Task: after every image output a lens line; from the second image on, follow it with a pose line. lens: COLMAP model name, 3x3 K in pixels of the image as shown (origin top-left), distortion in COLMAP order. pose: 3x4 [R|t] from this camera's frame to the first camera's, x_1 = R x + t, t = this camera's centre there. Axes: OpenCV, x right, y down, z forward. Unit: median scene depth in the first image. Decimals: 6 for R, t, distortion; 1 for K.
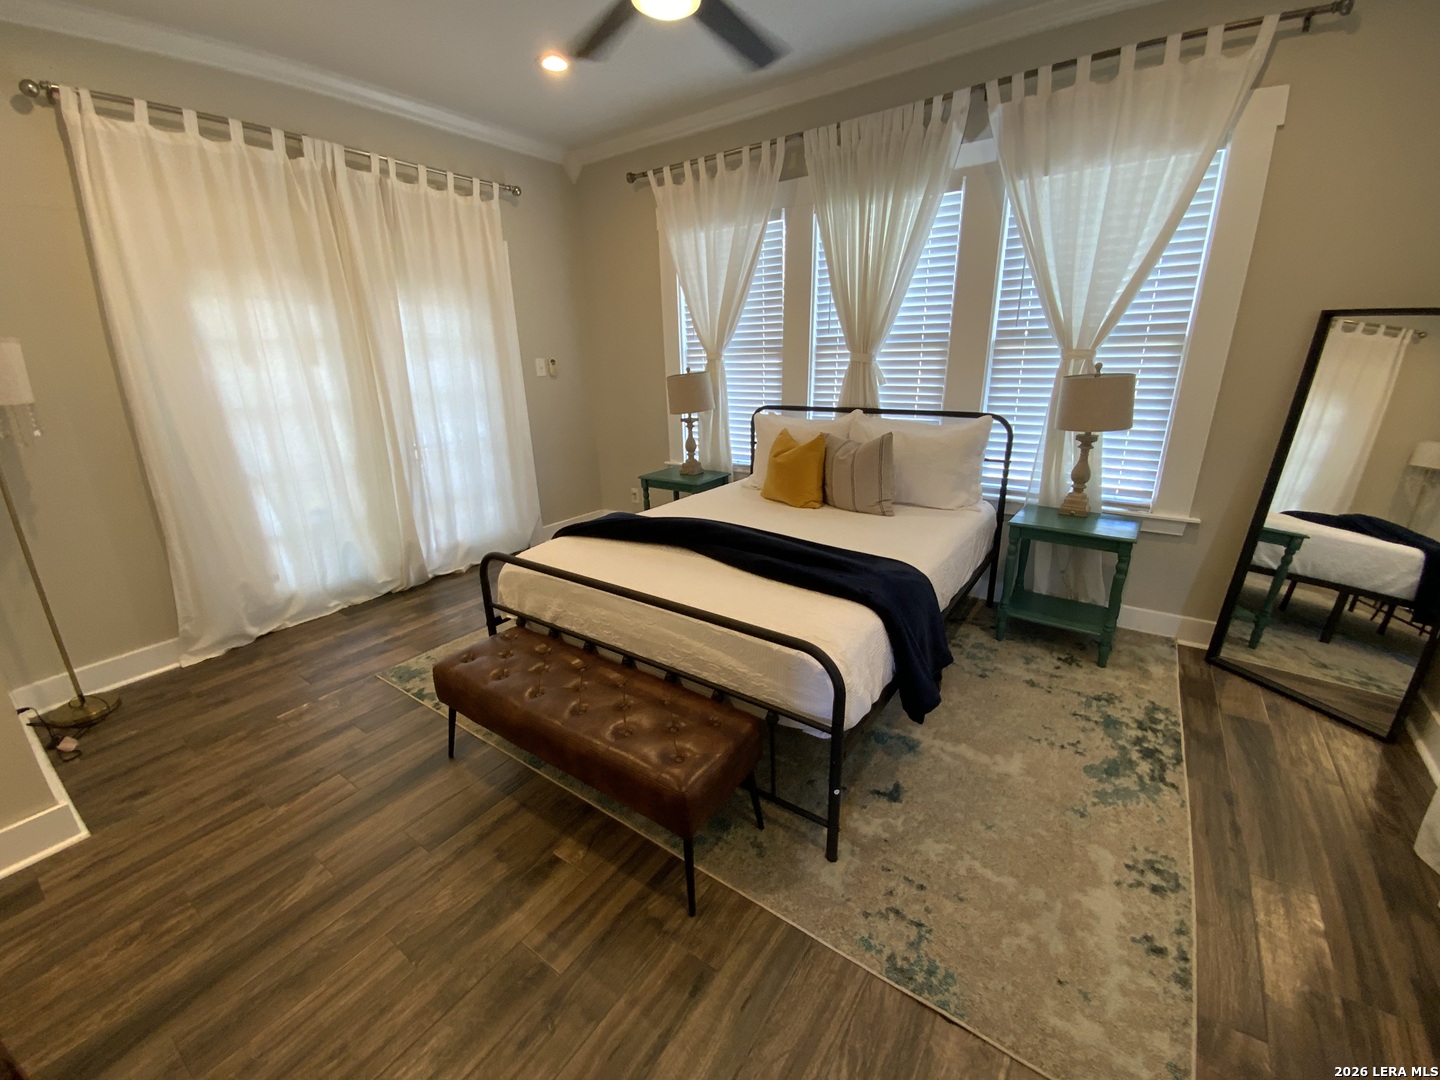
lens RADIAL K [[588.4, 0, 749.3], [0, 588.4, 528.0], [0, 0, 1]] dist [0.003156, -0.008989]
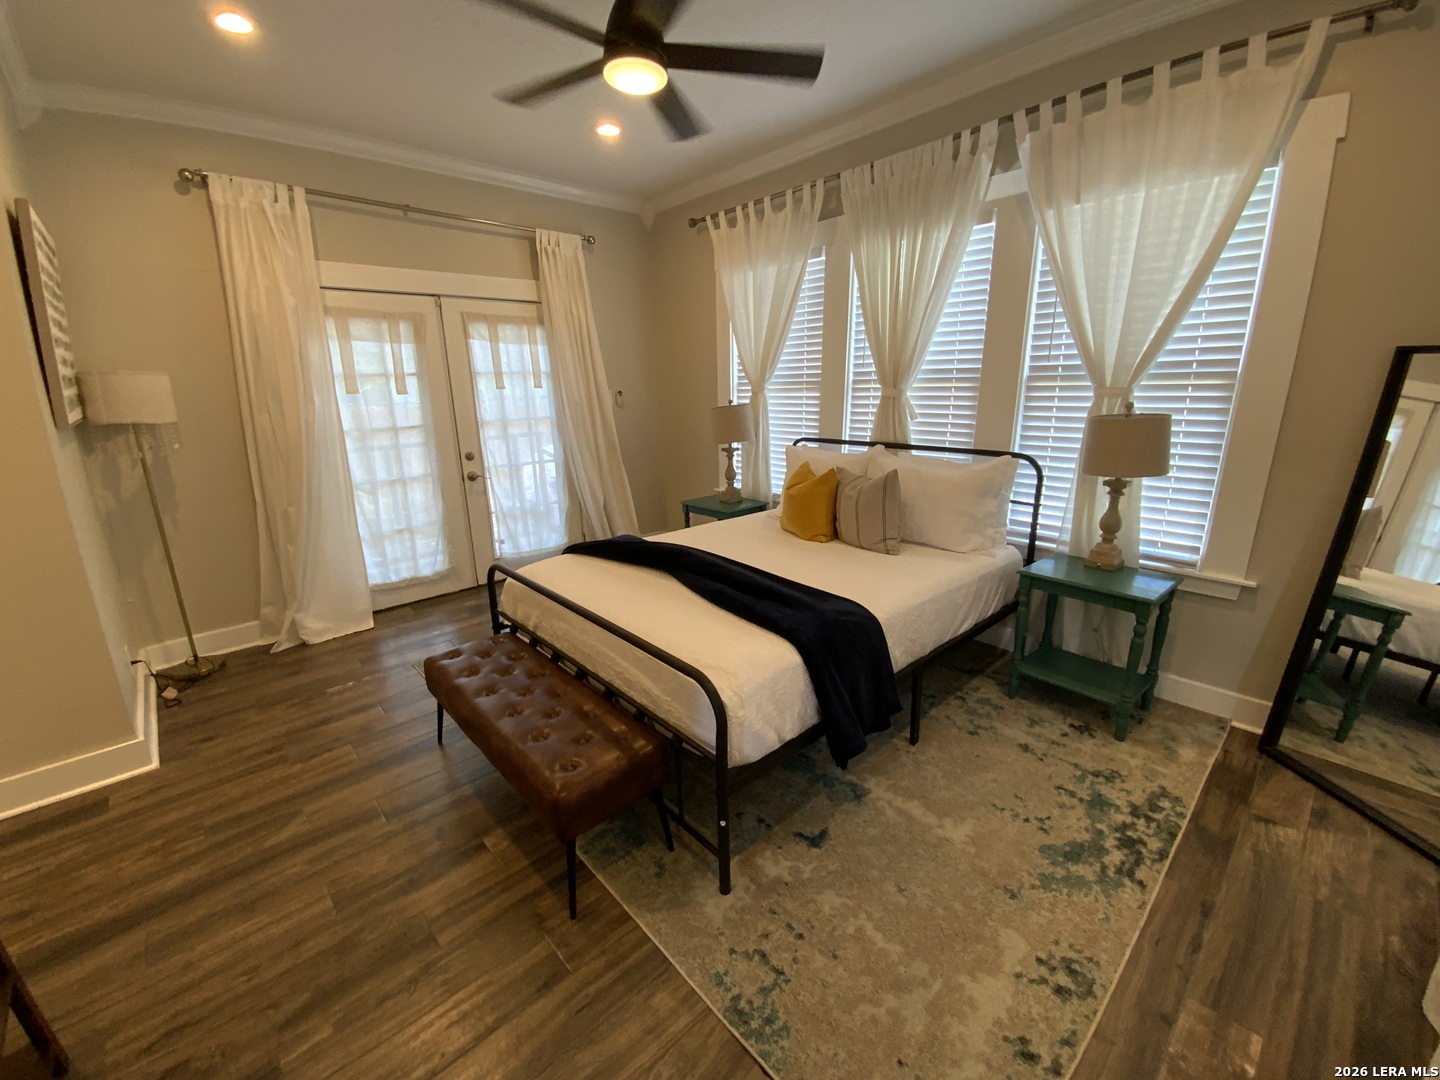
lens RADIAL K [[588.4, 0, 725.0], [0, 588.4, 528.2], [0, 0, 1]] dist [0.003156, -0.008989]
pose [[0.976215, 0.056569, -0.209293, 0.205562], [-0.065781, 0.997136, -0.037317, -0.012468], [0.206582, 0.050197, 0.977141, -0.008333]]
